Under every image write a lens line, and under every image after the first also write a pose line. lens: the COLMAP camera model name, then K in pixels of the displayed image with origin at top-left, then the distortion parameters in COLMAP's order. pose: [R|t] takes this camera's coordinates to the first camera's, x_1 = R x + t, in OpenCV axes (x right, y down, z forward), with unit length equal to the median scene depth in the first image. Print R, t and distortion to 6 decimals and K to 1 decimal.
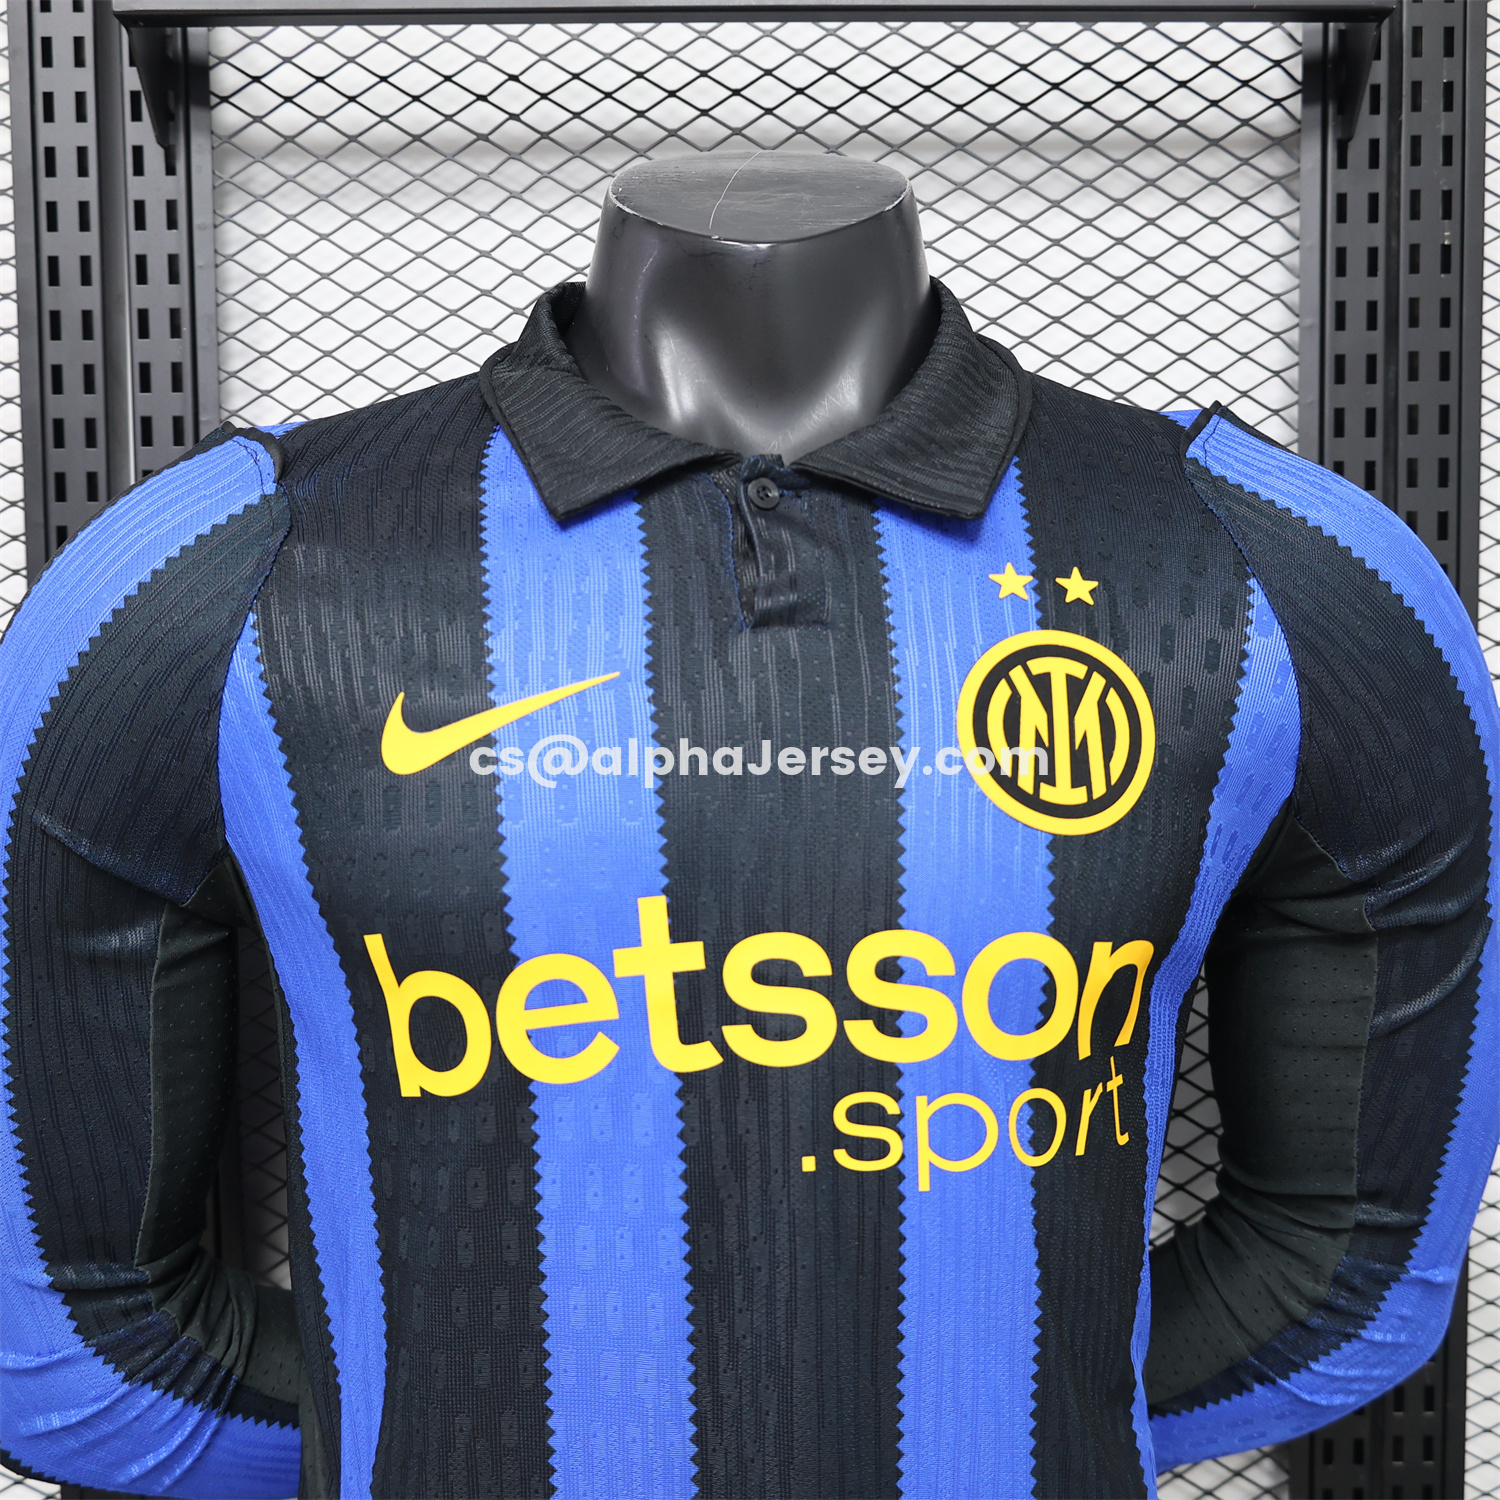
lens RADIAL K [[1577.9, 0, 750.0], [0, 1577.9, 750.0], [0, 0, 1]] dist [-0.002307, 0.007196]
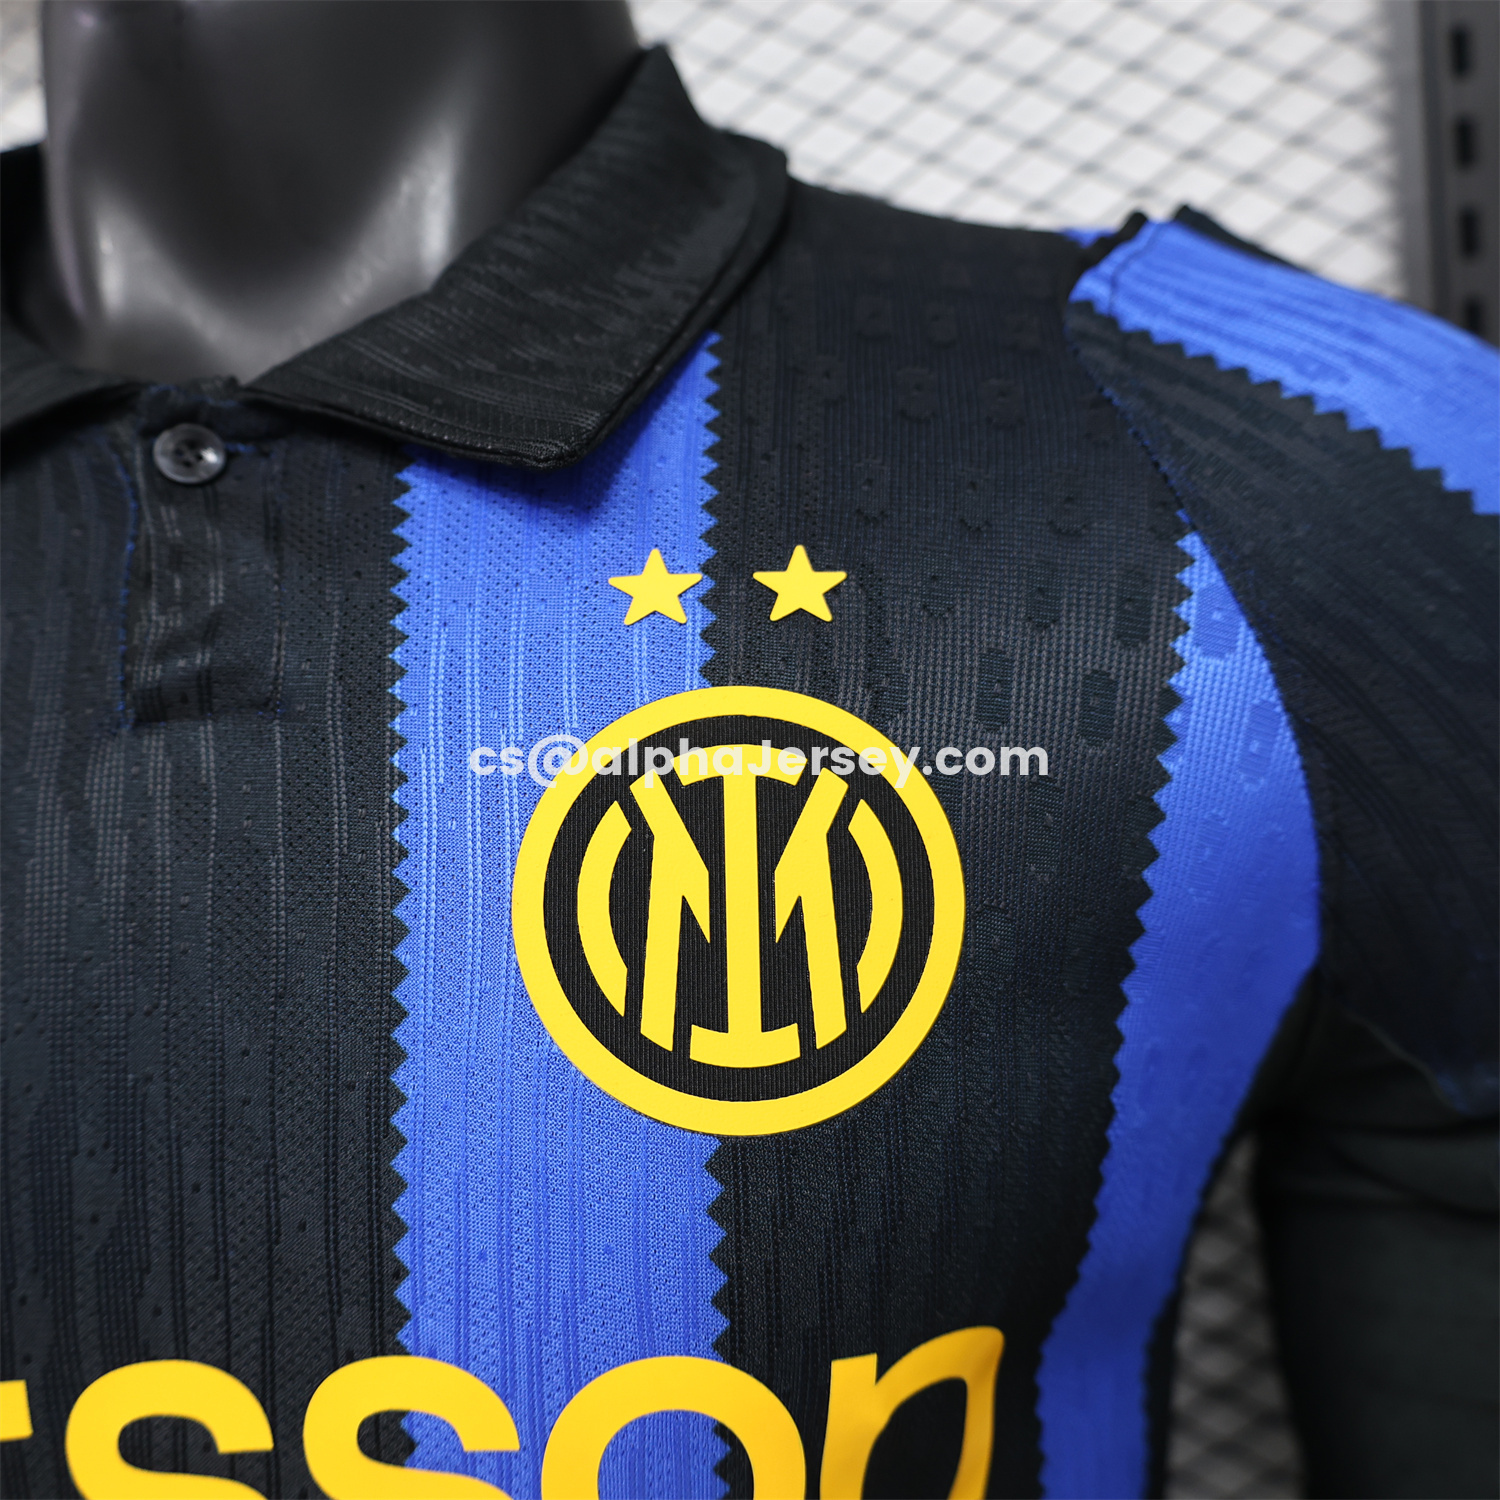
lens RADIAL K [[1577.9, 0, 750.0], [0, 1577.9, 750.0], [0, 0, 1]] dist [-0.002307, 0.007196]
pose [[0.986124, -0.065698, -0.152460, 0.266704], [0.070448, 0.997178, 0.025962, -0.067982], [0.150324, -0.036342, 0.987969, 0.525090]]
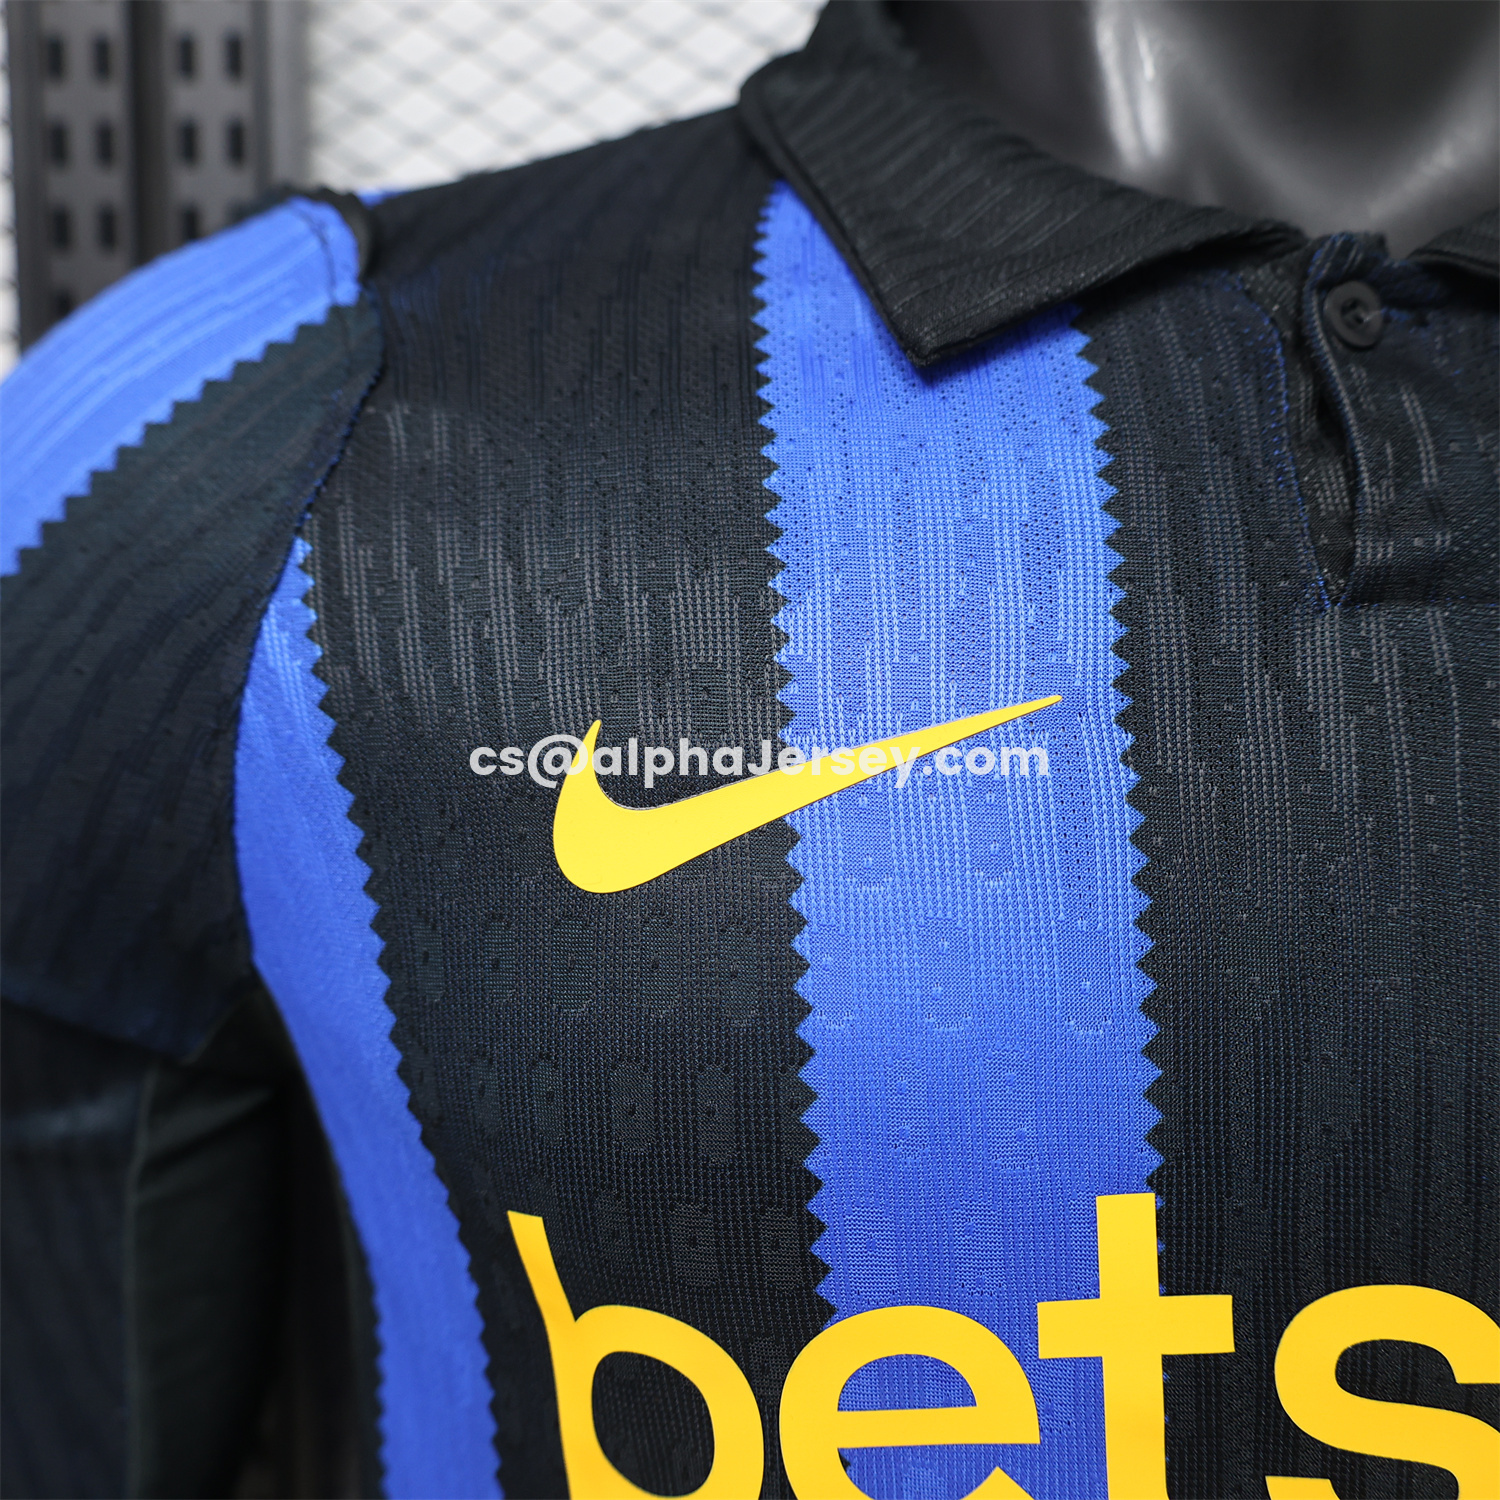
lens RADIAL K [[1648.4, 0, 750.0], [0, 1648.4, 750.0], [0, 0, 1]] dist [0.016568, -0.002345]
pose [[0.995530, 0.039277, -0.085889, -0.127365], [-0.033543, 0.997174, 0.067219, -0.060659], [0.088286, -0.064037, 0.994035, 0.491685]]
